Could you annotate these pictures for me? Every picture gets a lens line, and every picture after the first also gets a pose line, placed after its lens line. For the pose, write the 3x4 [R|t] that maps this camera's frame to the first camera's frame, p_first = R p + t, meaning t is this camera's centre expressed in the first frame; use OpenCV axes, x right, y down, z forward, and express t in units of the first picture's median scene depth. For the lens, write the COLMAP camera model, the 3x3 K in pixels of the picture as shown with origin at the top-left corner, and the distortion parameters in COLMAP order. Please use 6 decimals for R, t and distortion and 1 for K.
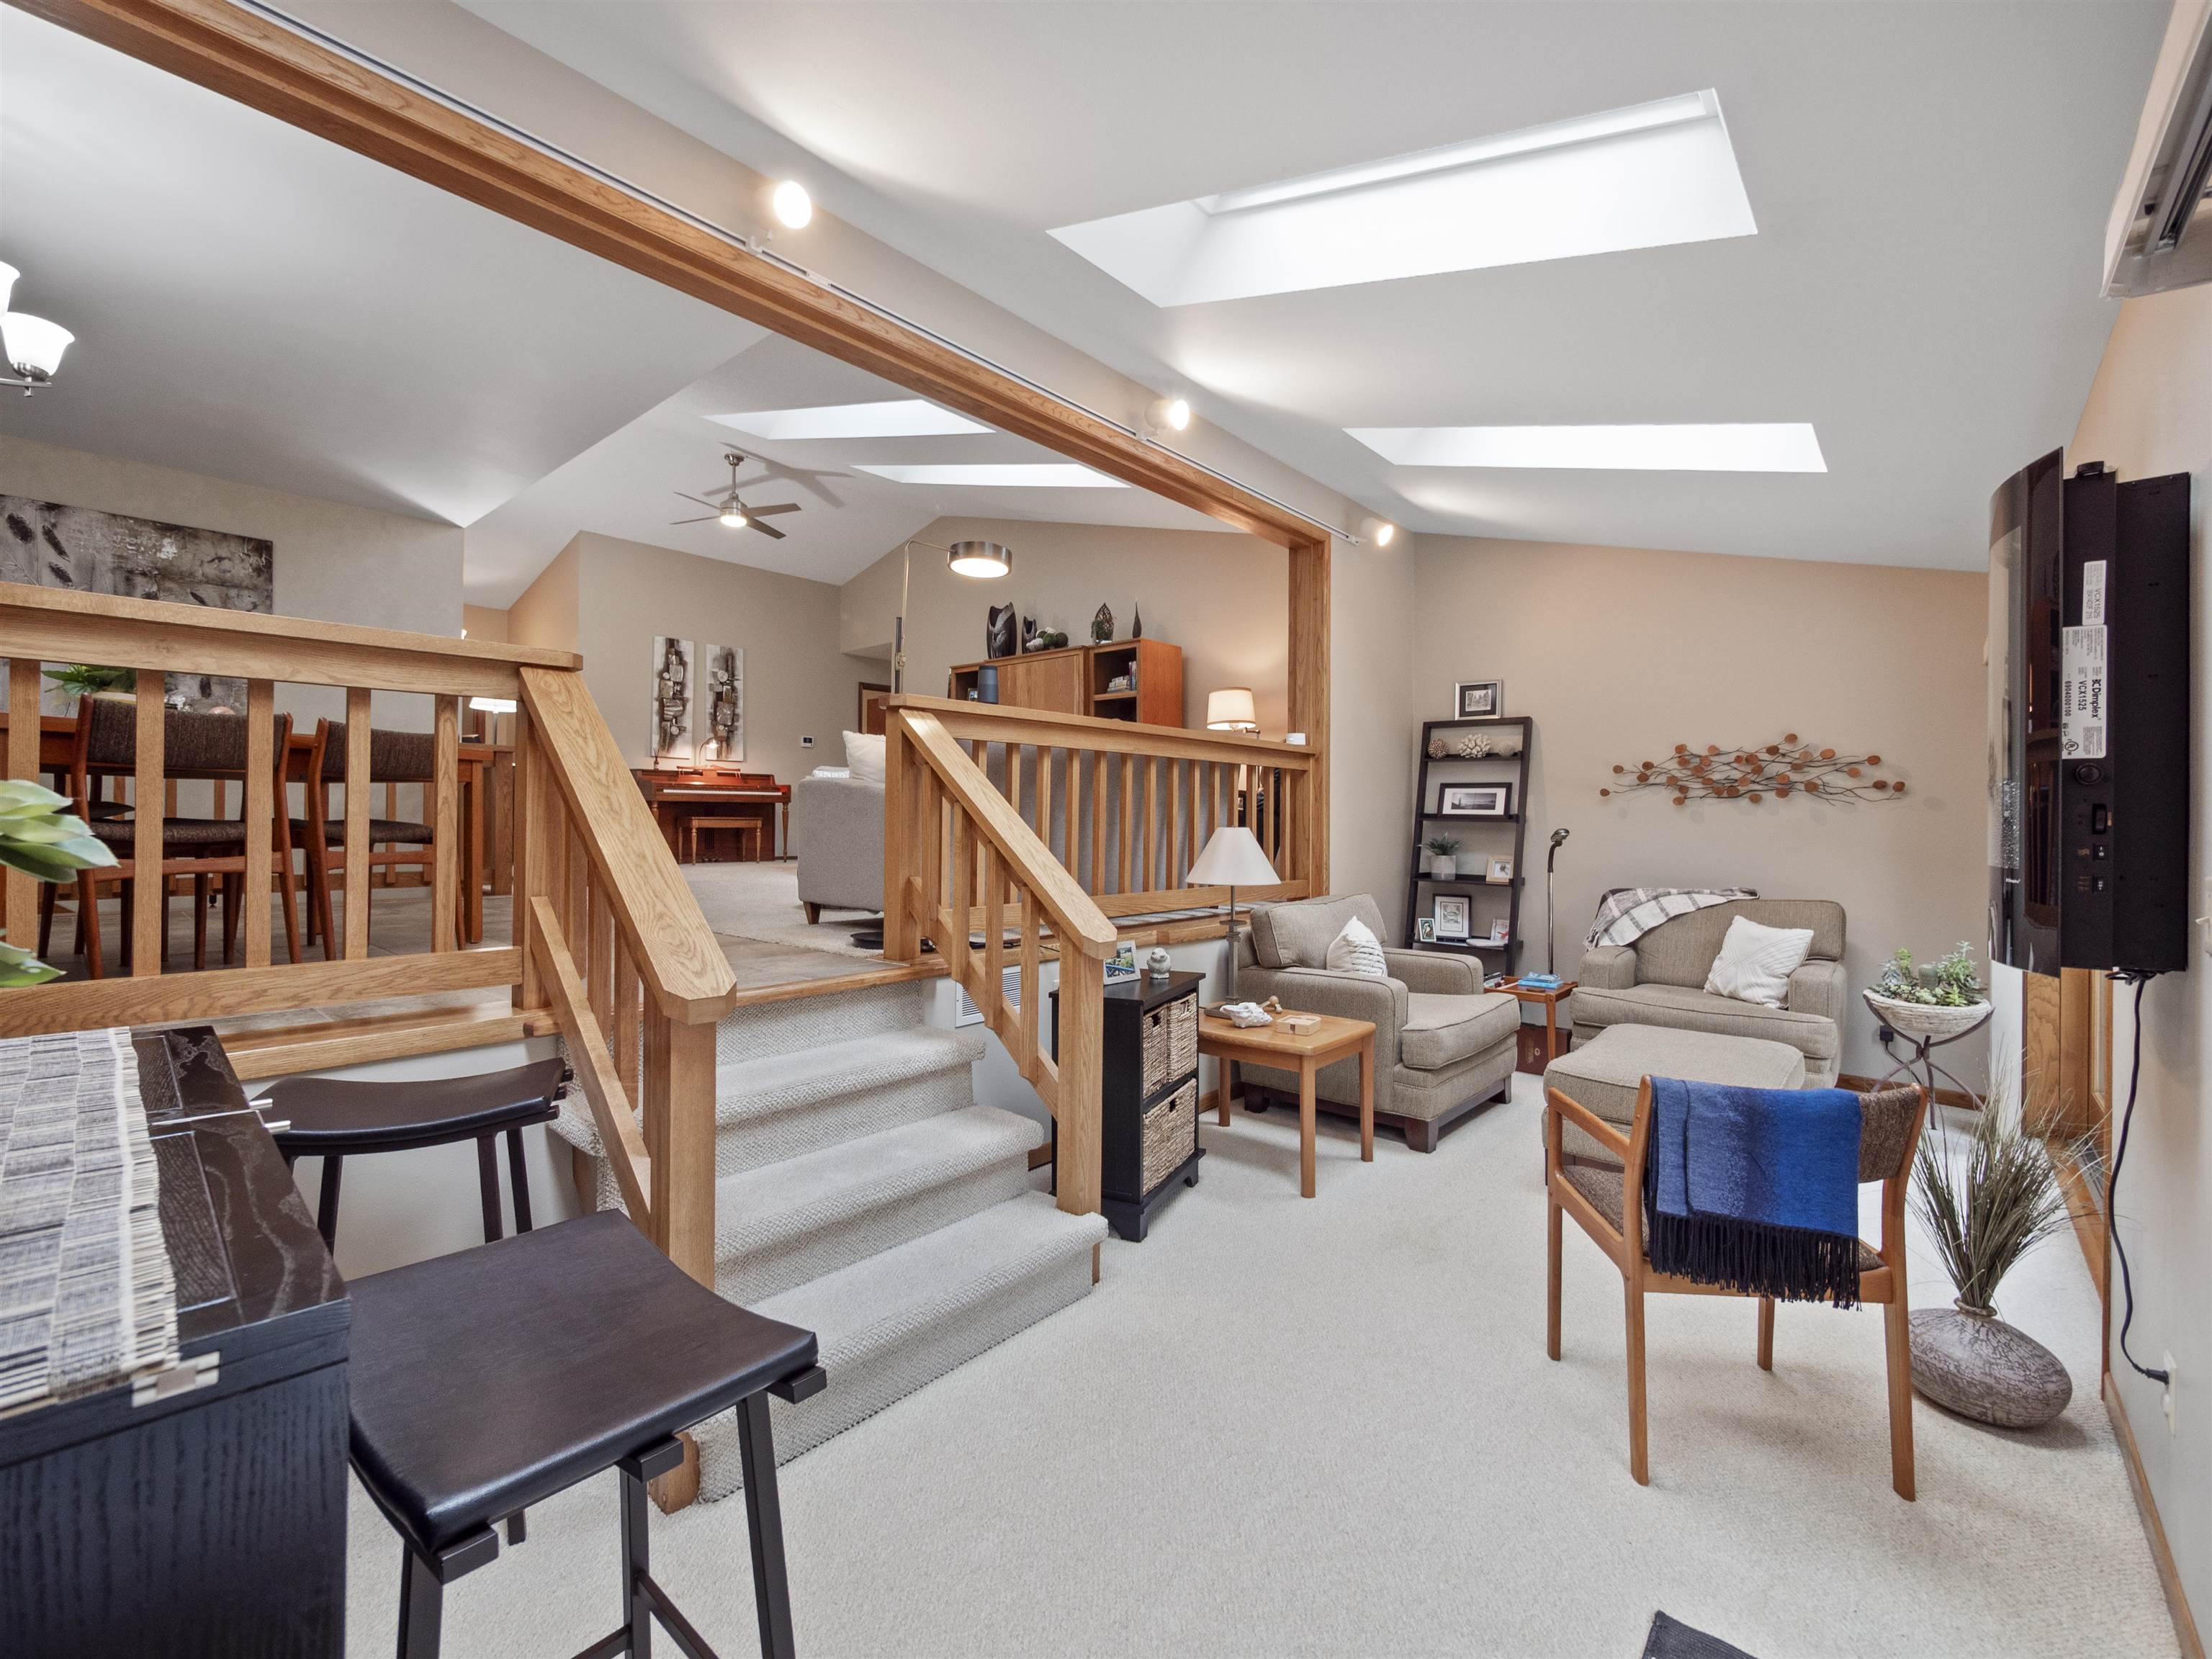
lens RADIAL K [[953.3, 0, 1095.6], [0, 953.3, 811.6], [0, 0, 1]] dist [-0.004369, -0.000273]
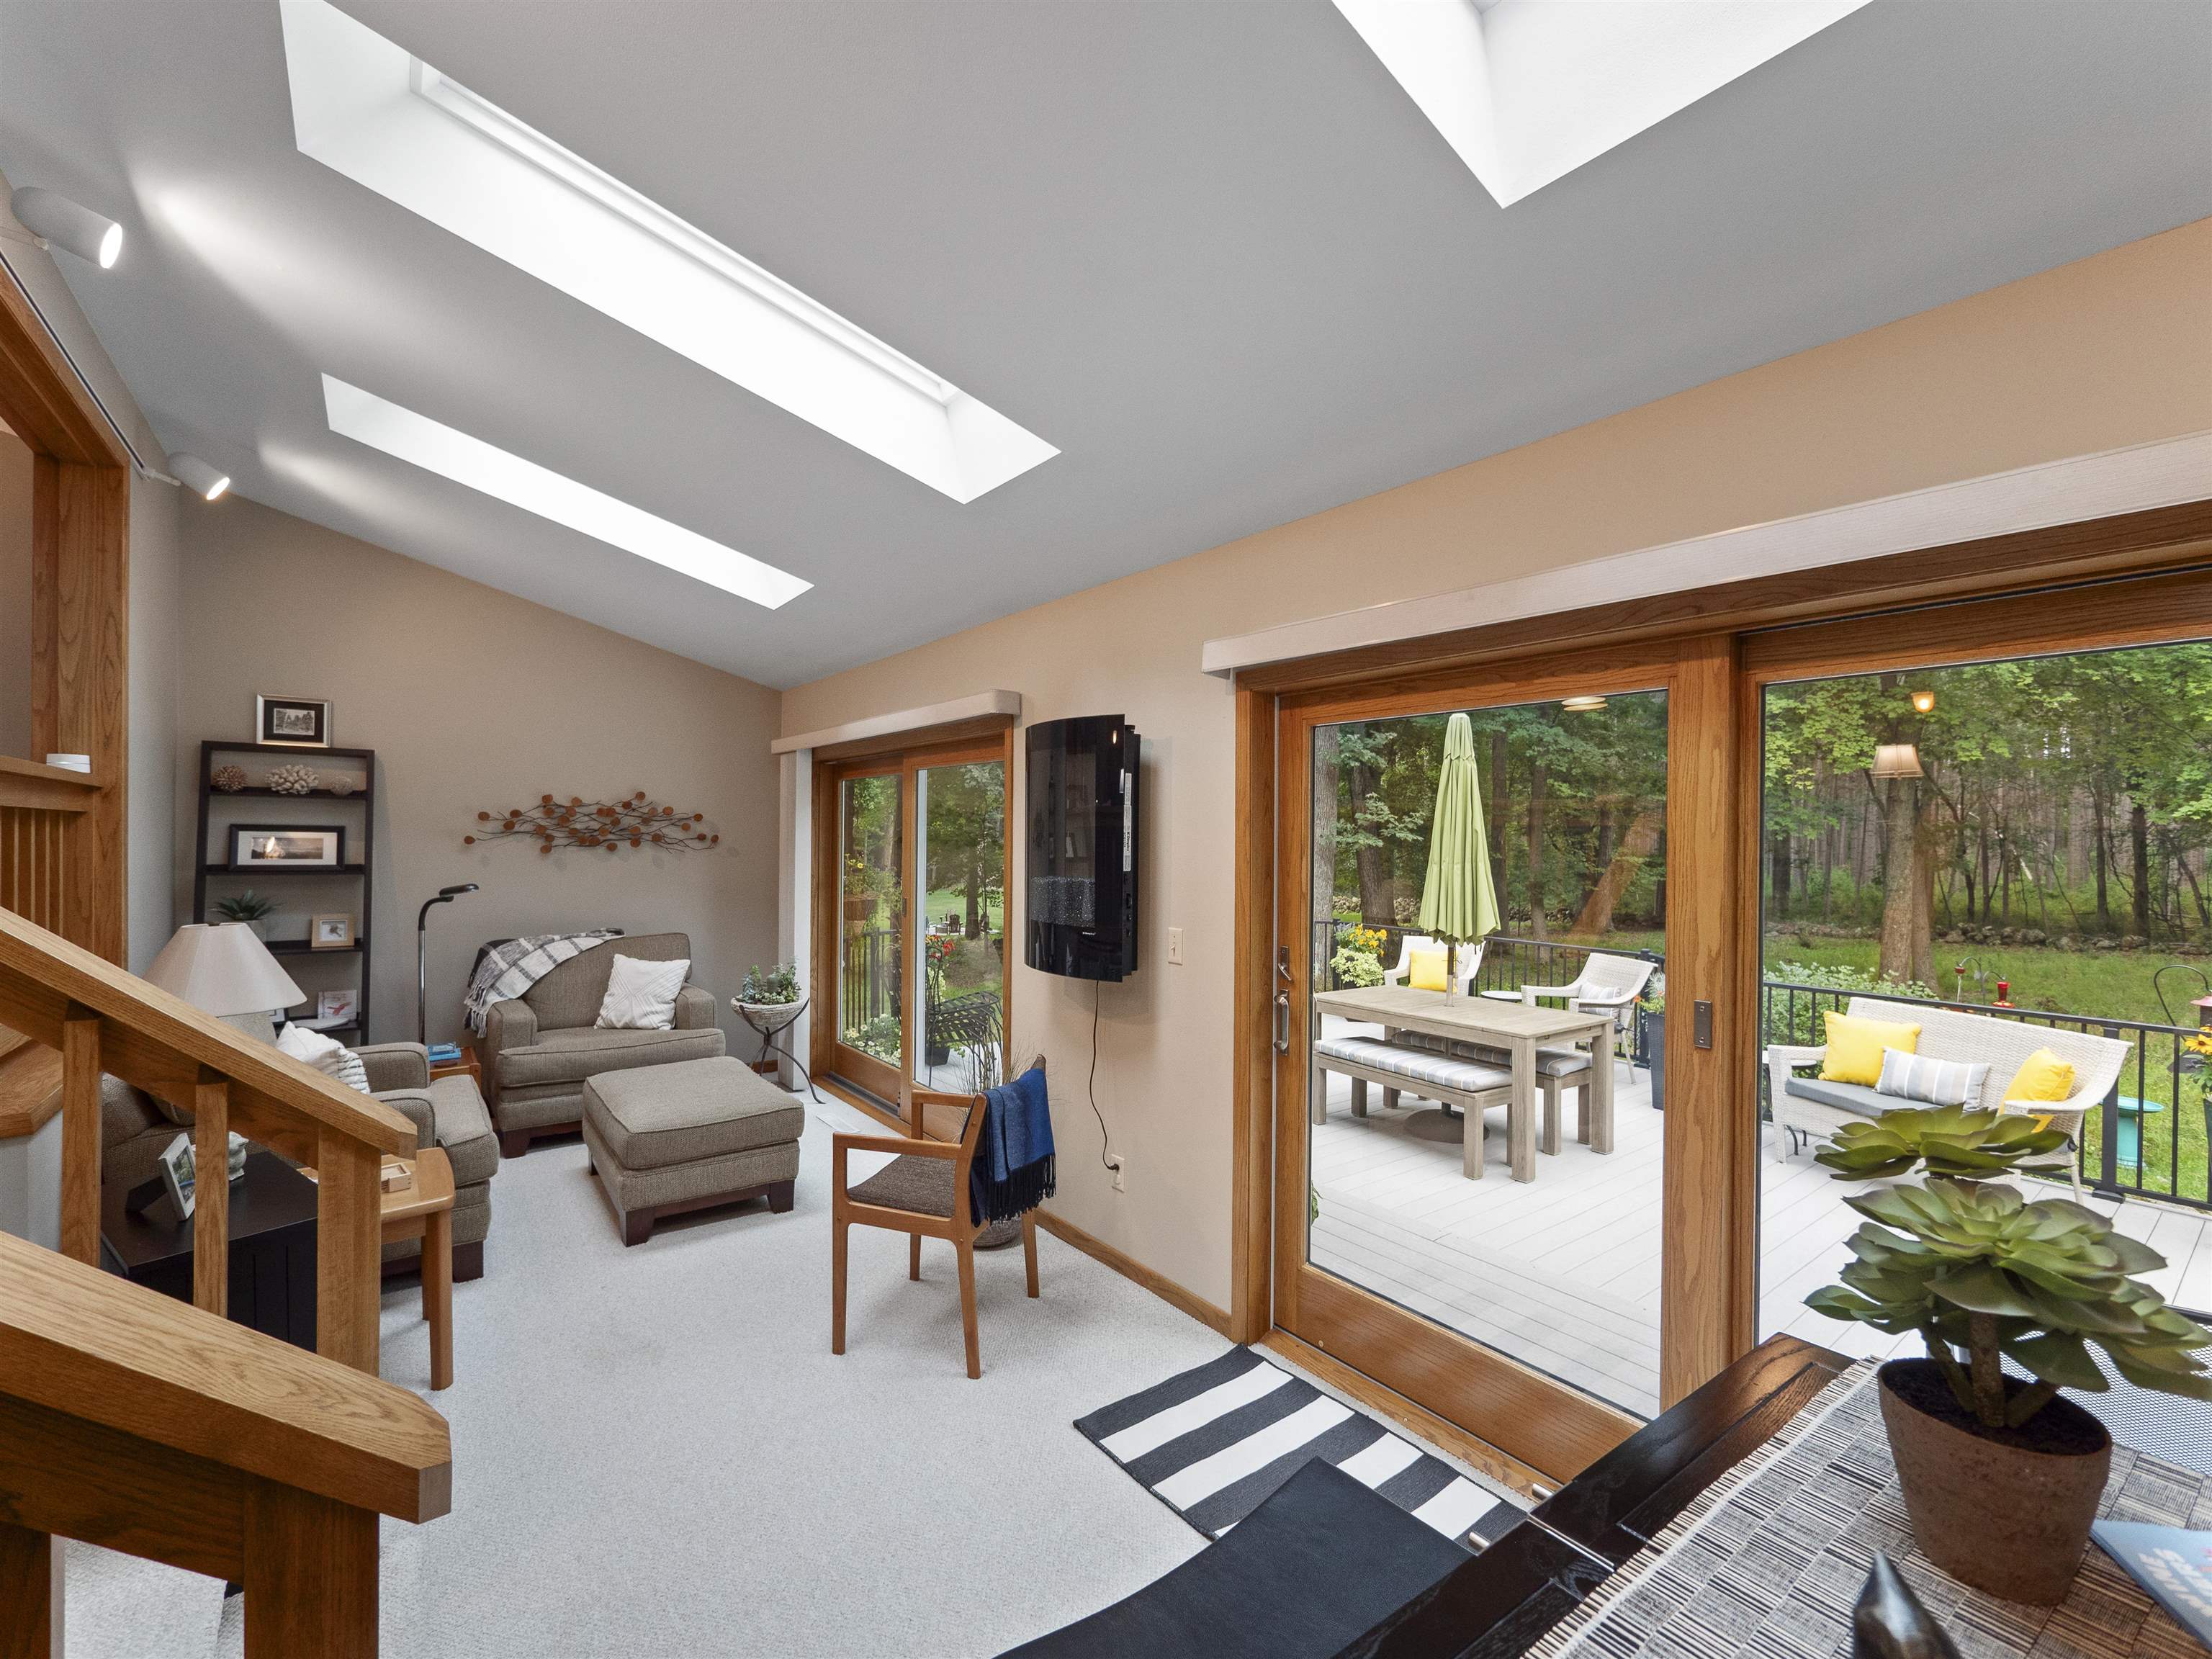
lens RADIAL K [[968.3, 0, 1098.4], [0, 968.3, 826.6], [0, 0, 1]] dist [-0.001163, -0.000071]
pose [[0.189442, -0.000360, 0.981892, -0.273367], [-0.016361, 0.999860, 0.003523, -0.043771], [-0.981756, -0.016732, 0.189409, 0.185974]]
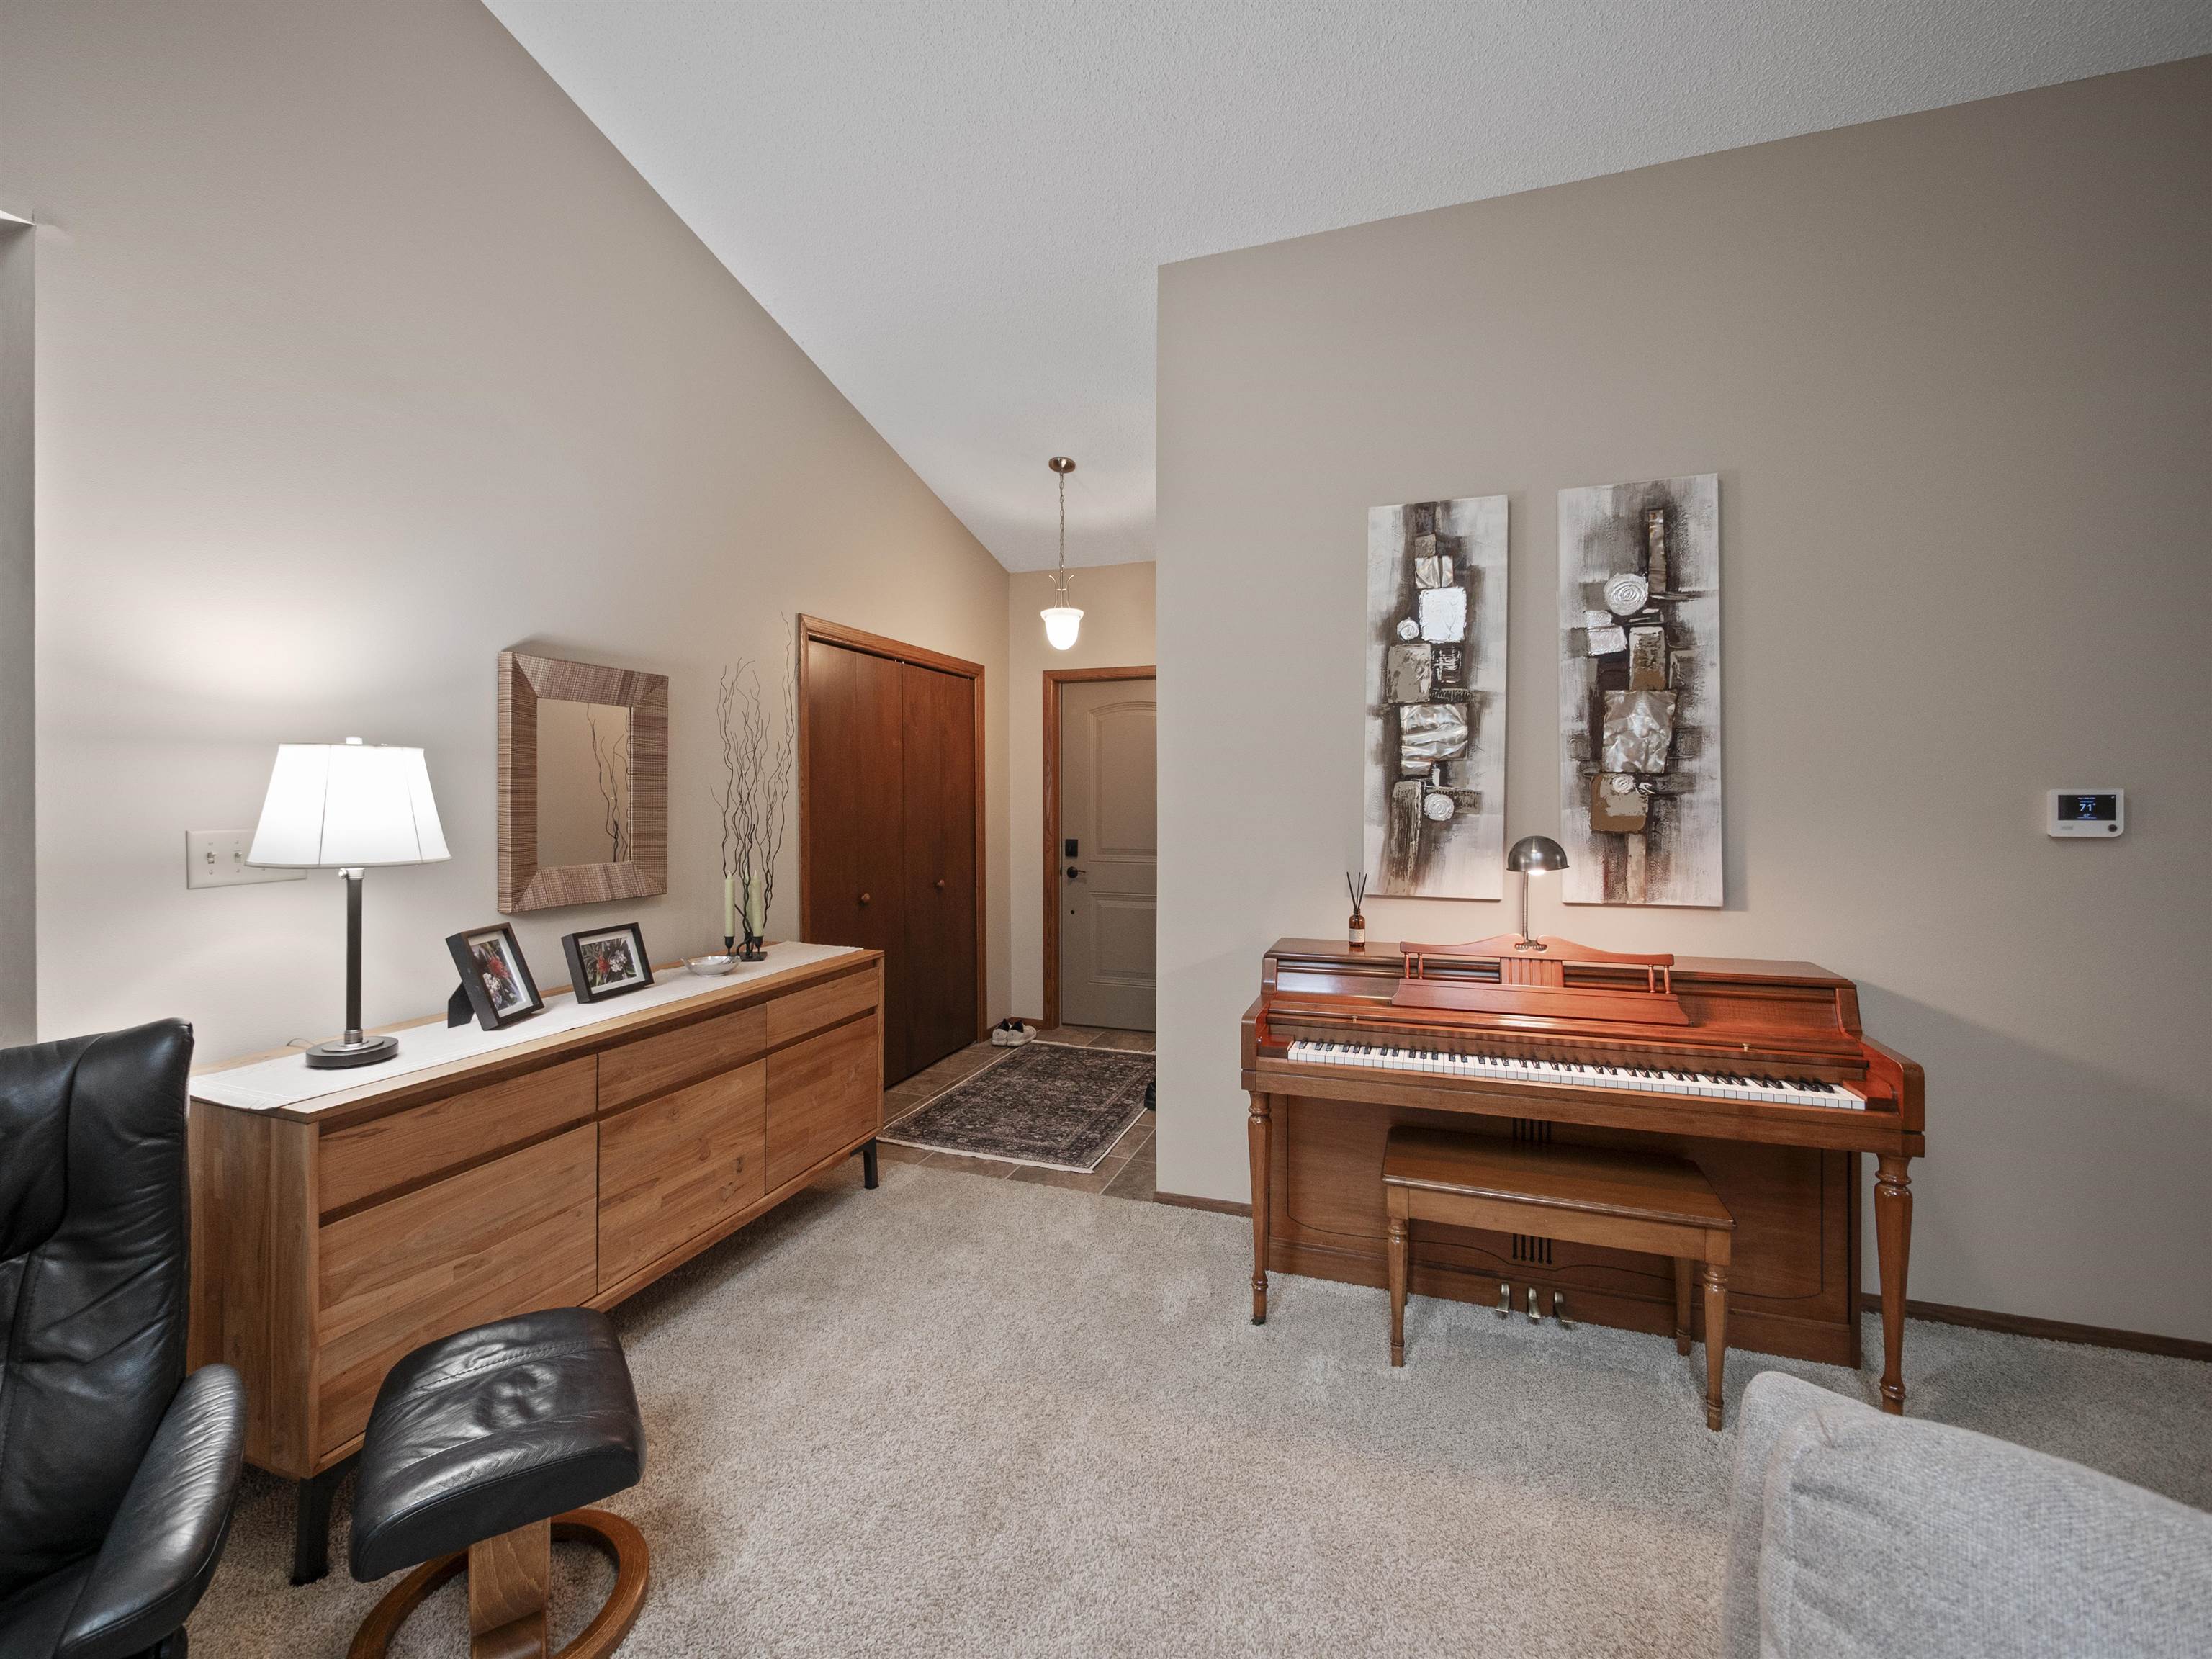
lens RADIAL K [[953.3, 0, 1095.6], [0, 953.3, 811.6], [0, 0, 1]] dist [-0.004369, -0.000273]
pose [[0.373572, -0.004001, -0.927592, -0.342964], [0.008125, 0.999966, -0.001041, -0.141212], [0.927566, -0.007148, 0.373592, 1.317474]]
